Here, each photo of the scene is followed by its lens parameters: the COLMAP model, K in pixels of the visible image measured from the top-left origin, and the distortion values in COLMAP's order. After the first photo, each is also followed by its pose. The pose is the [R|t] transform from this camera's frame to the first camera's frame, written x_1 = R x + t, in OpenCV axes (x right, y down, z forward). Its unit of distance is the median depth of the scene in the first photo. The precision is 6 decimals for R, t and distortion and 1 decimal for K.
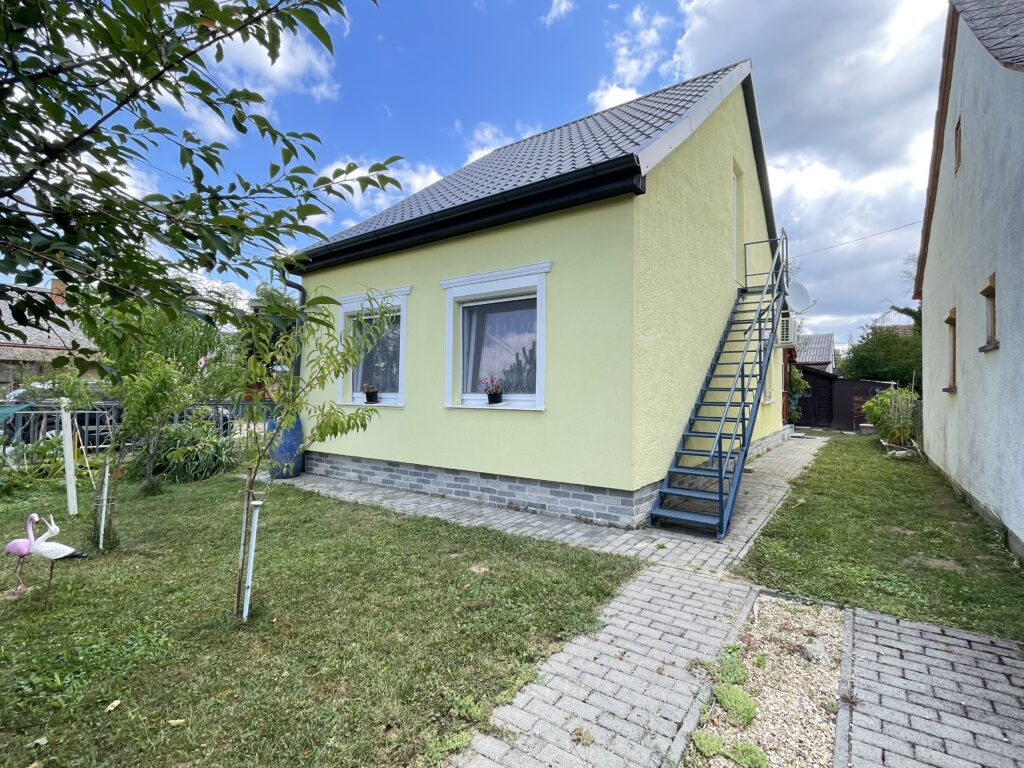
lens RADIAL K [[483.0, 0, 507.8], [0, 483.0, 381.5], [0, 0, 1]] dist [0.000855, 0.000115]
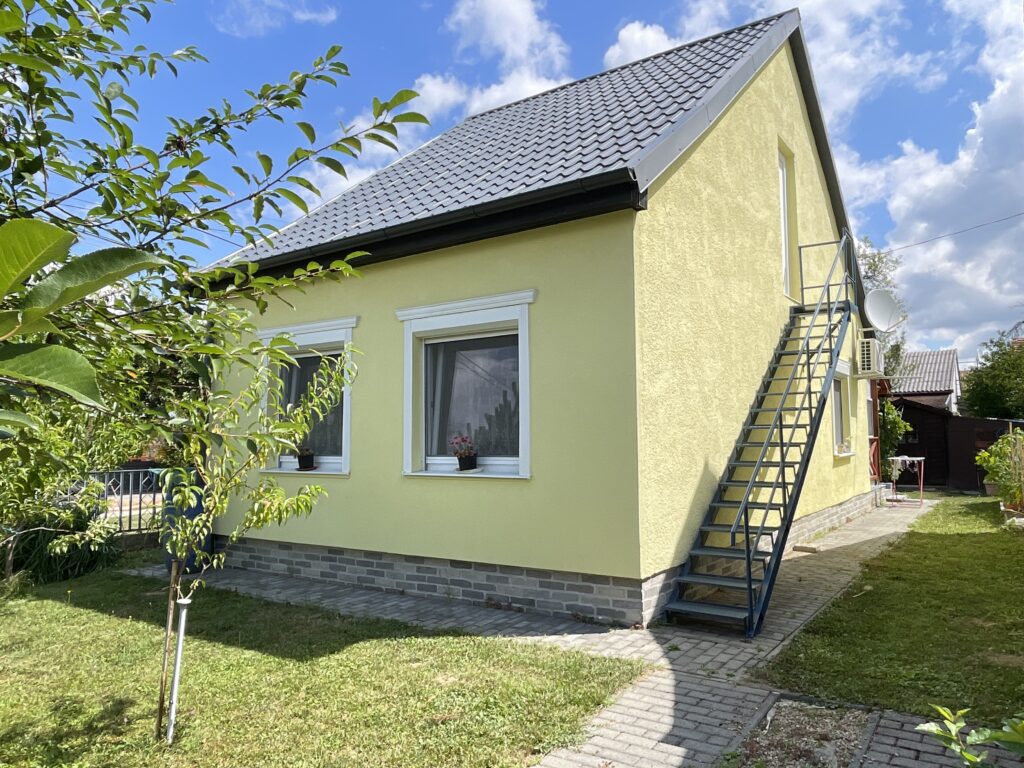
lens RADIAL K [[717.0, 0, 512.0], [0, 717.0, 384.0], [0, 0, 1]] dist [-0.000461, -0.000461]
pose [[0.999654, -0.016289, 0.020638, 0.030038], [0.017367, 0.998436, -0.053137, -0.038573], [-0.019740, 0.053477, 0.998374, -0.209069]]
